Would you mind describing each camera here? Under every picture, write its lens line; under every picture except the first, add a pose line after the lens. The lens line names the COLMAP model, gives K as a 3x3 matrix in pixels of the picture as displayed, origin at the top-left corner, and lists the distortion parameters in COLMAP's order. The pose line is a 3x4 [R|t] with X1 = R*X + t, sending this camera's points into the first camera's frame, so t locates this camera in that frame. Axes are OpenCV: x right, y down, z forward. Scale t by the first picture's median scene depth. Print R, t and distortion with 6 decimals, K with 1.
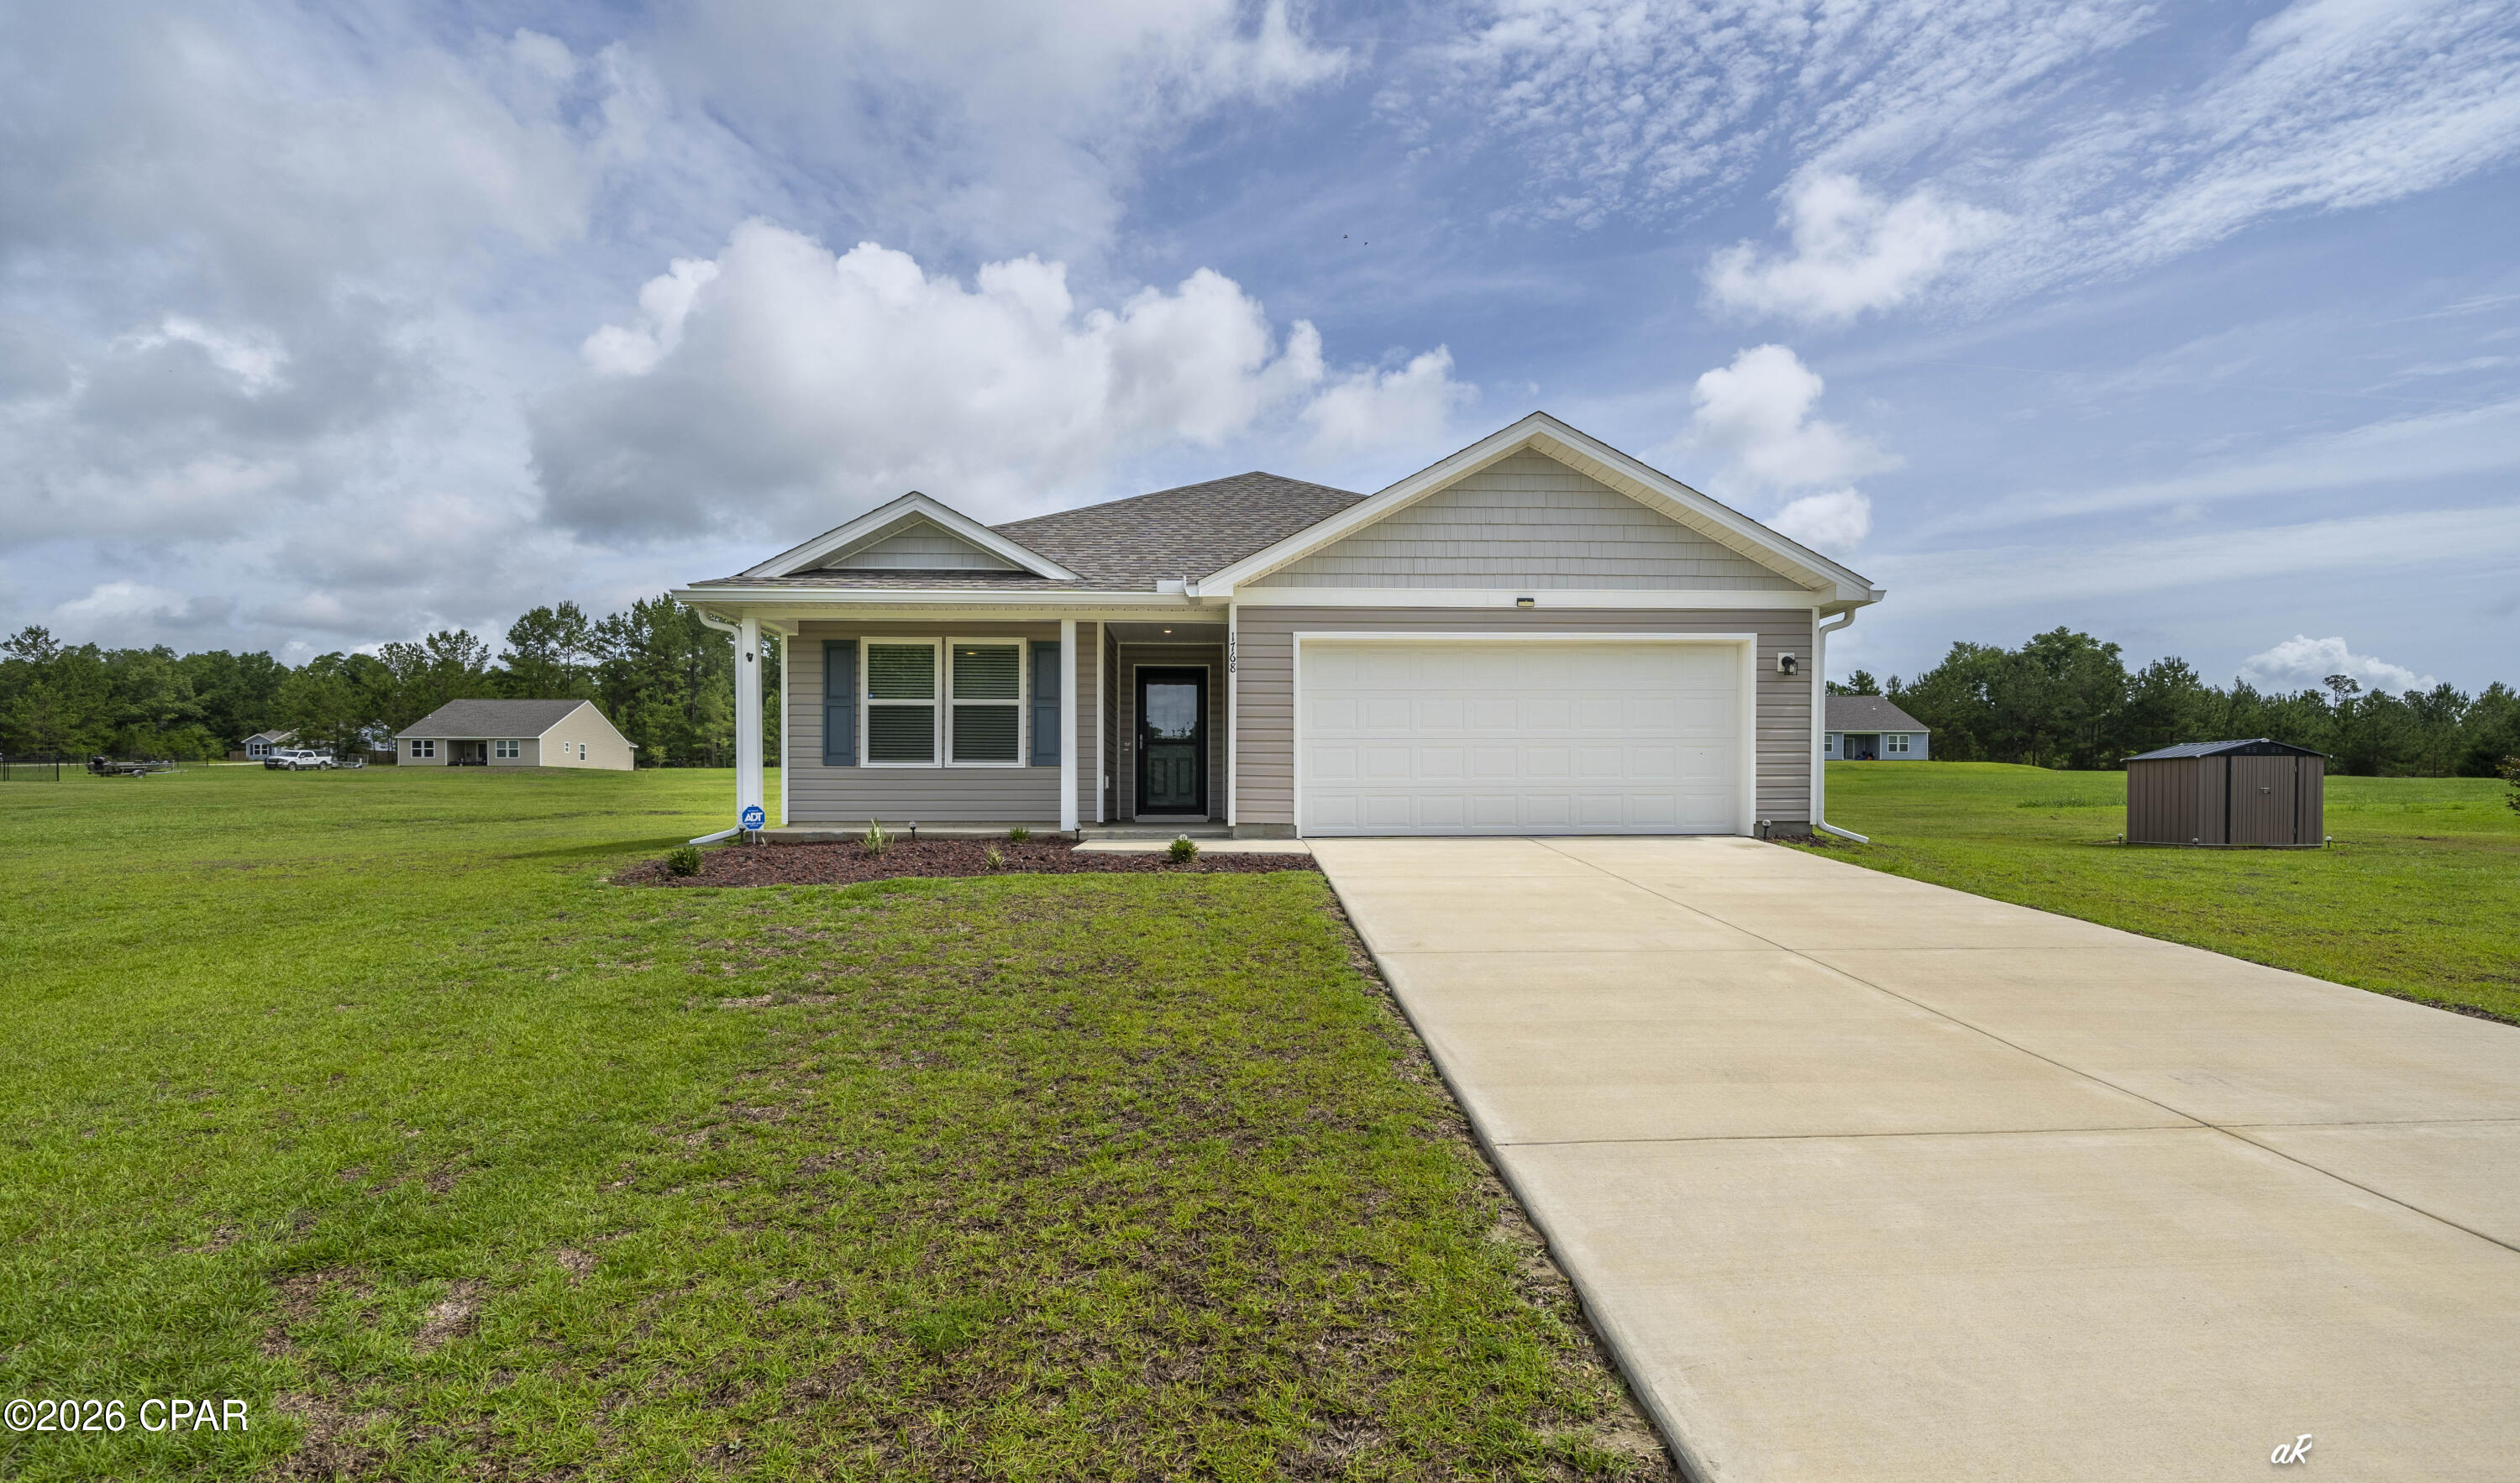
lens RADIAL K [[1163.5, 0, 1271.5], [0, 1163.5, 810.6], [0, 0, 1]] dist [-0.003976, 0.000415]
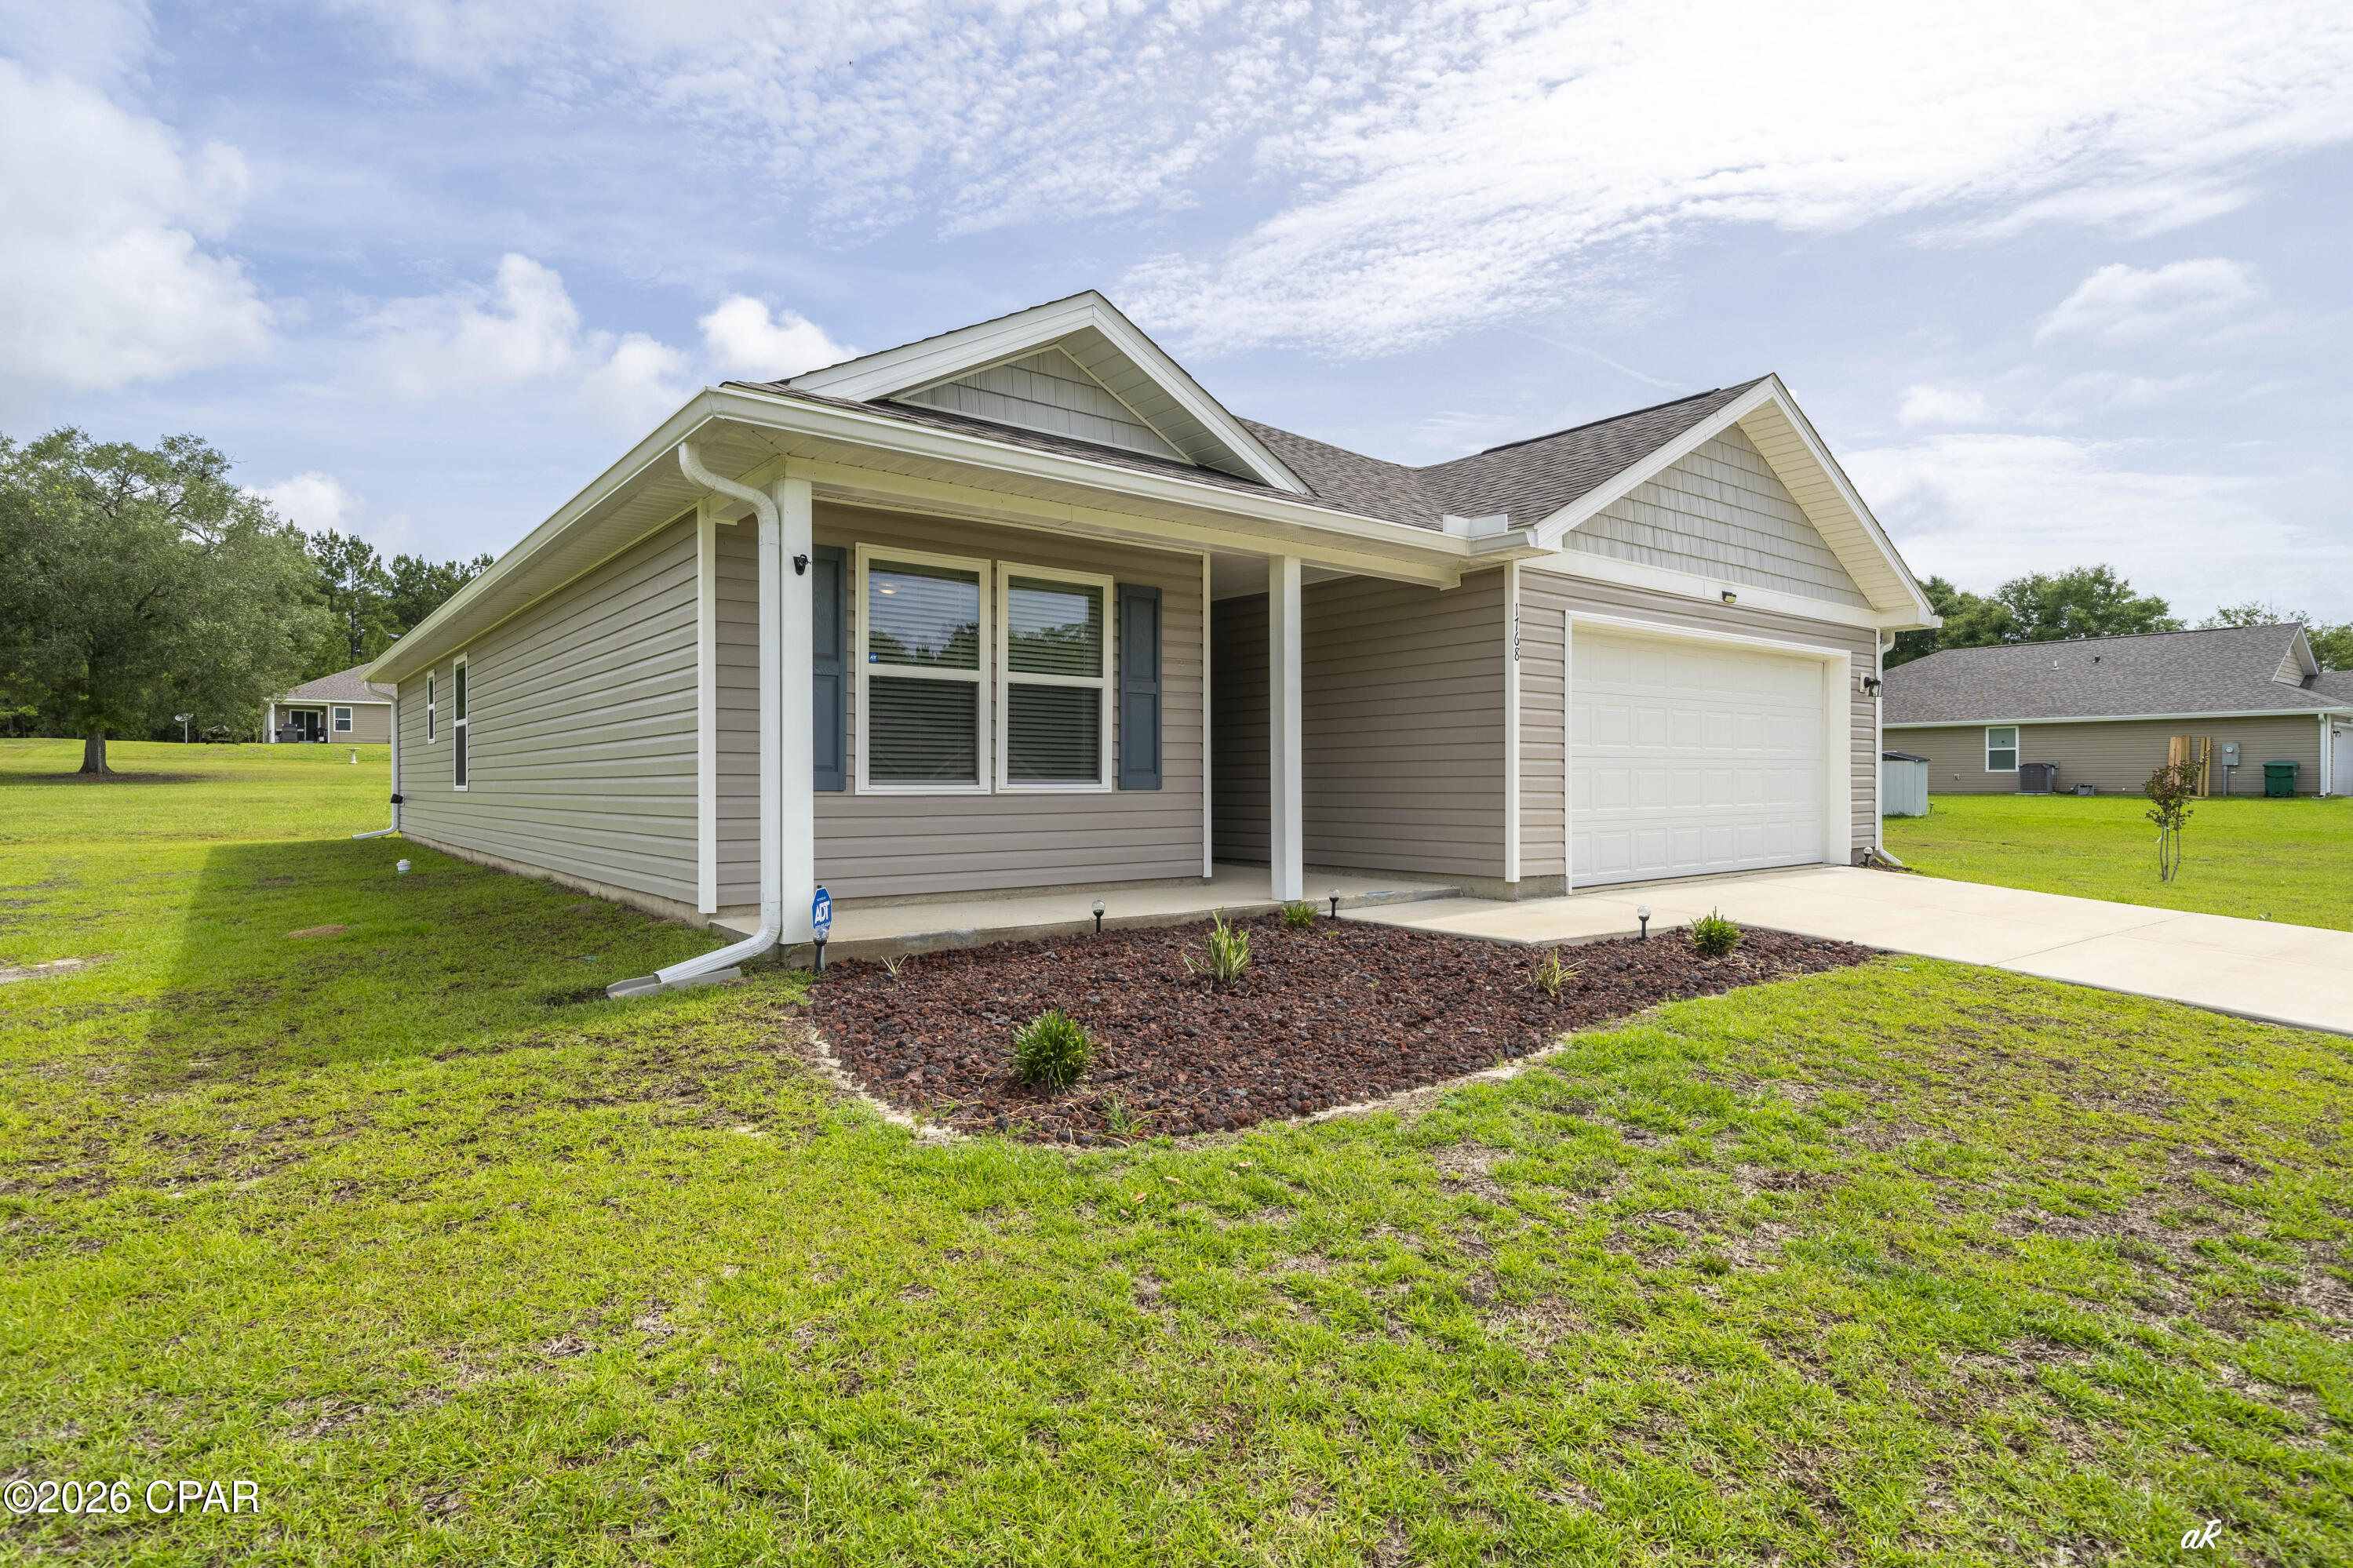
lens RADIAL K [[1220.3, 0, 1199.0], [0, 1220.3, 828.6], [0, 0, 1]] dist [-0.001198, -0.000144]
pose [[0.804794, -0.023067, 0.593106, -0.554127], [0.005927, 0.999507, 0.030830, -0.037896], [-0.593525, -0.021296, 0.804534, 0.468297]]
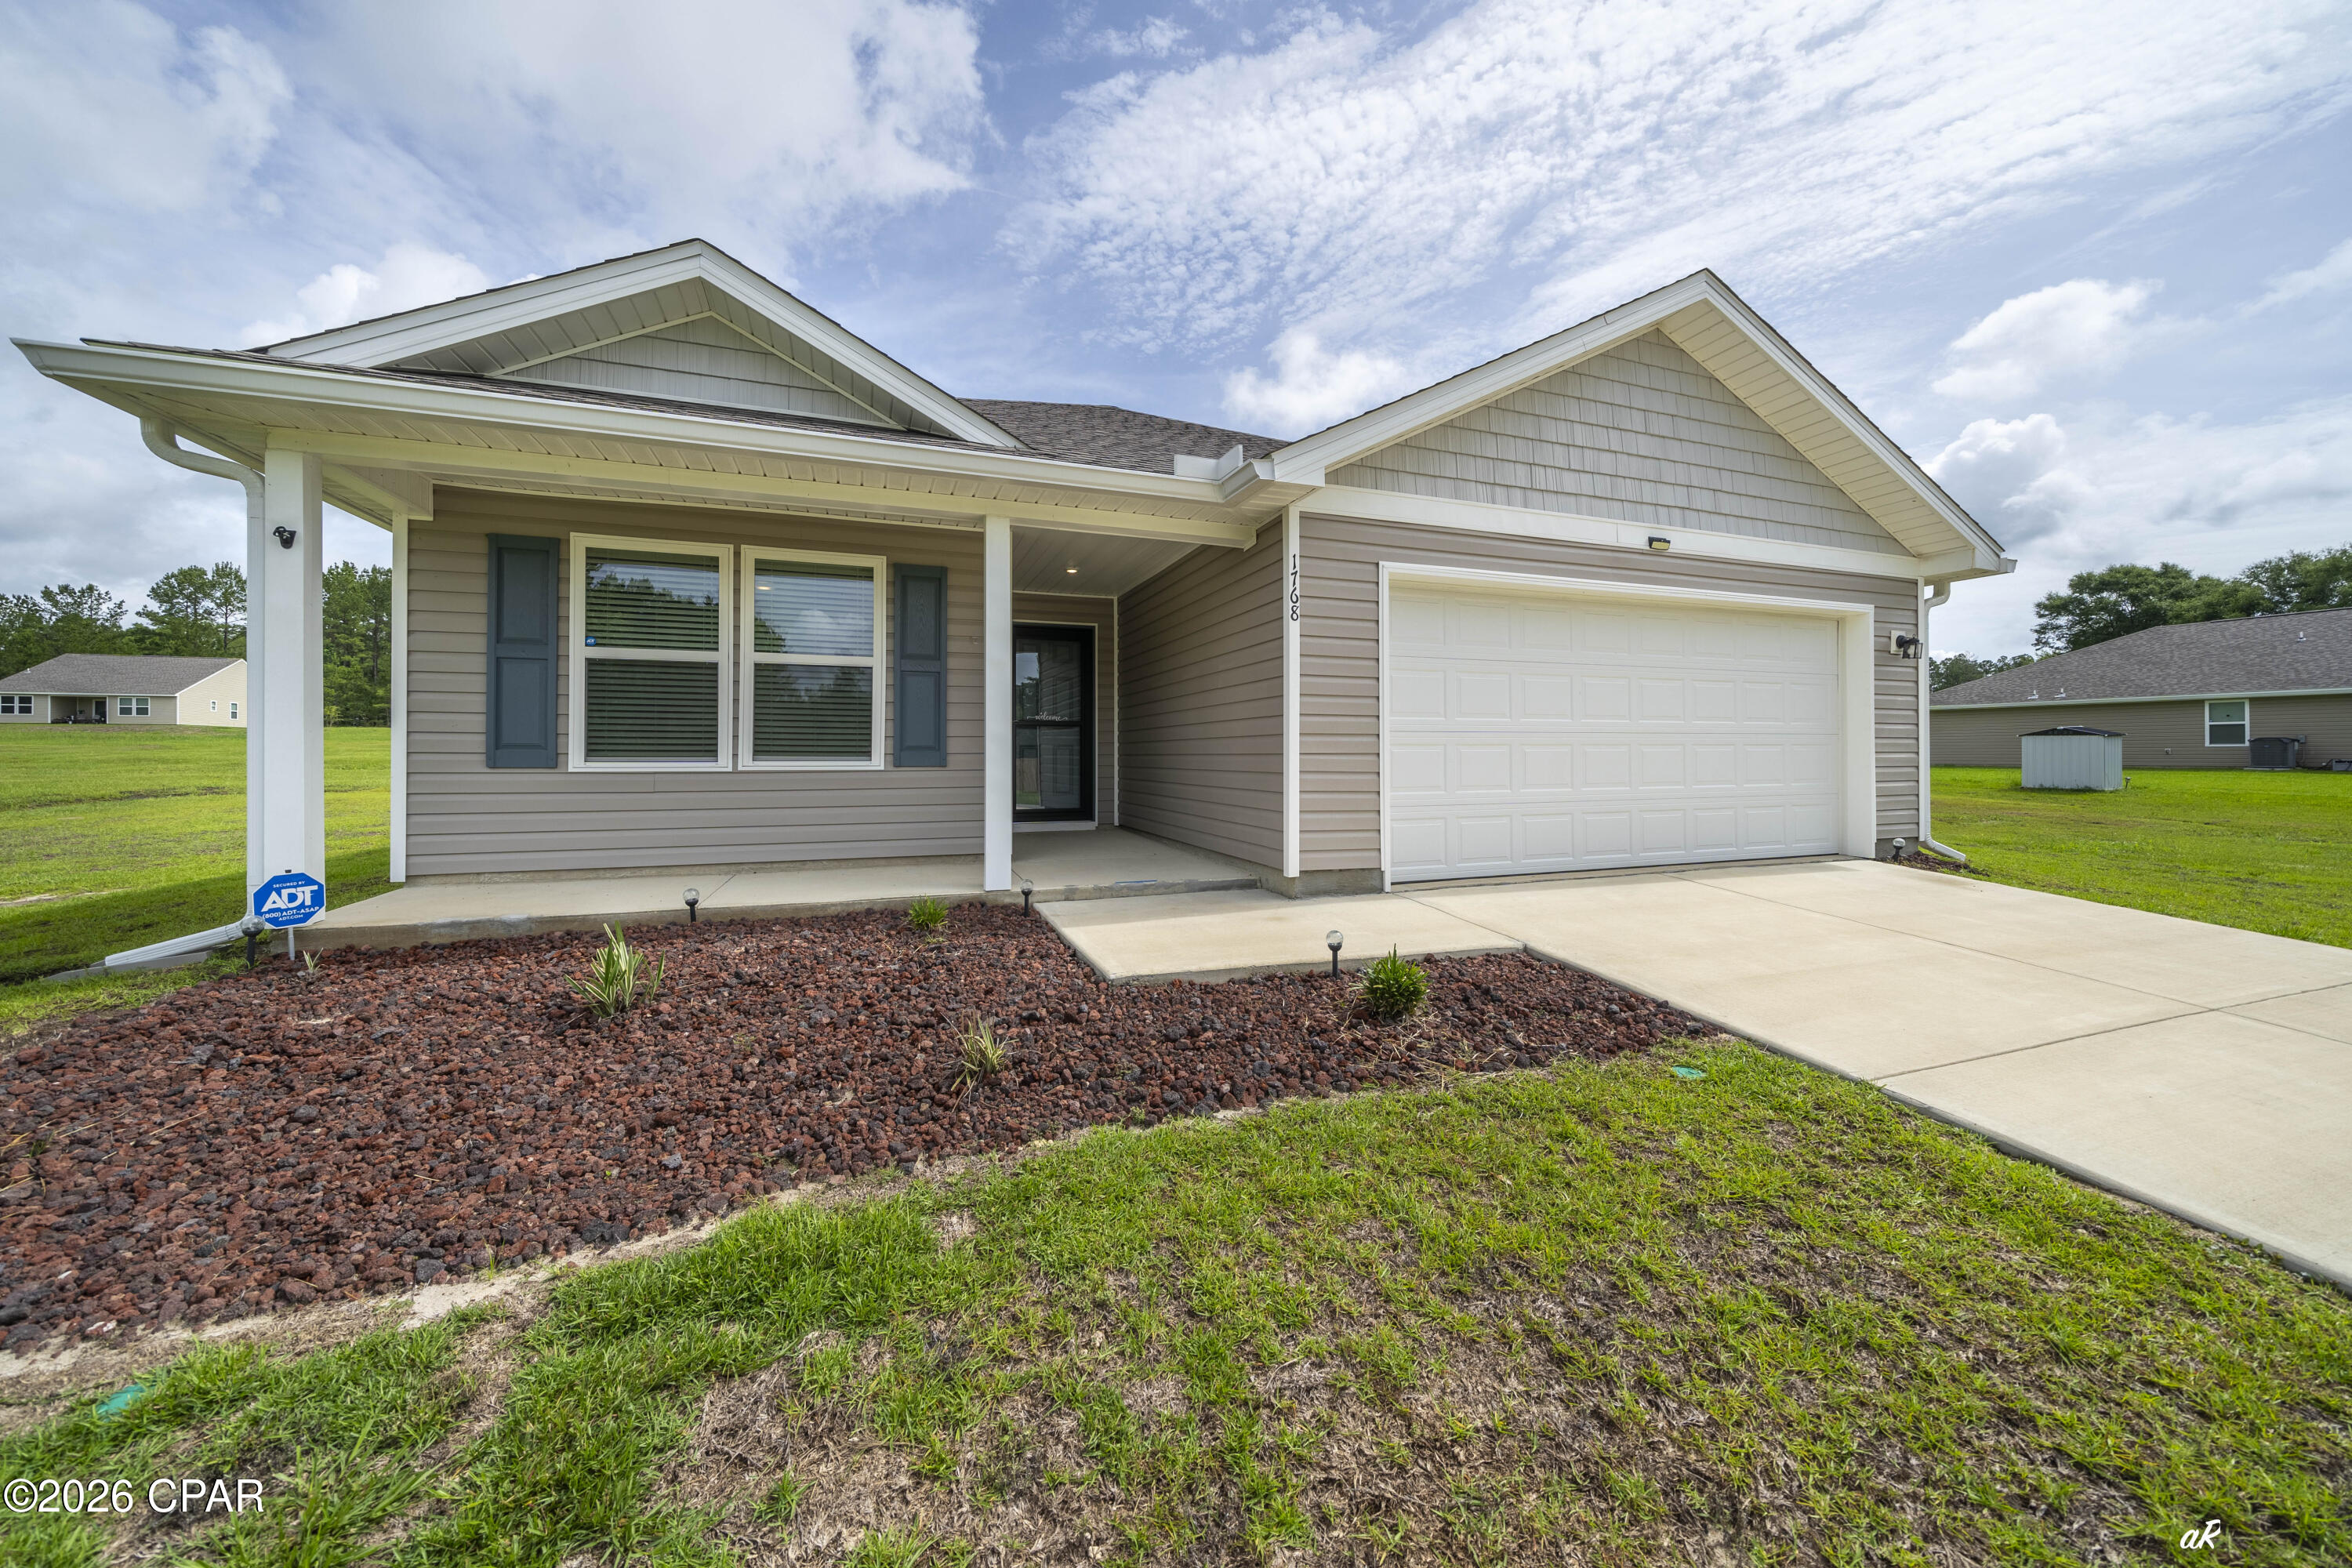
lens RADIAL K [[836.8, 0, 1174.2], [0, 836.8, 769.3], [0, 0, 1]] dist [-0.002925, -0.000756]
pose [[0.956235, -0.004268, 0.292568, -0.196002], [0.001307, 0.999946, 0.010317, -0.041809], [-0.292597, -0.009483, 0.956189, 0.539301]]
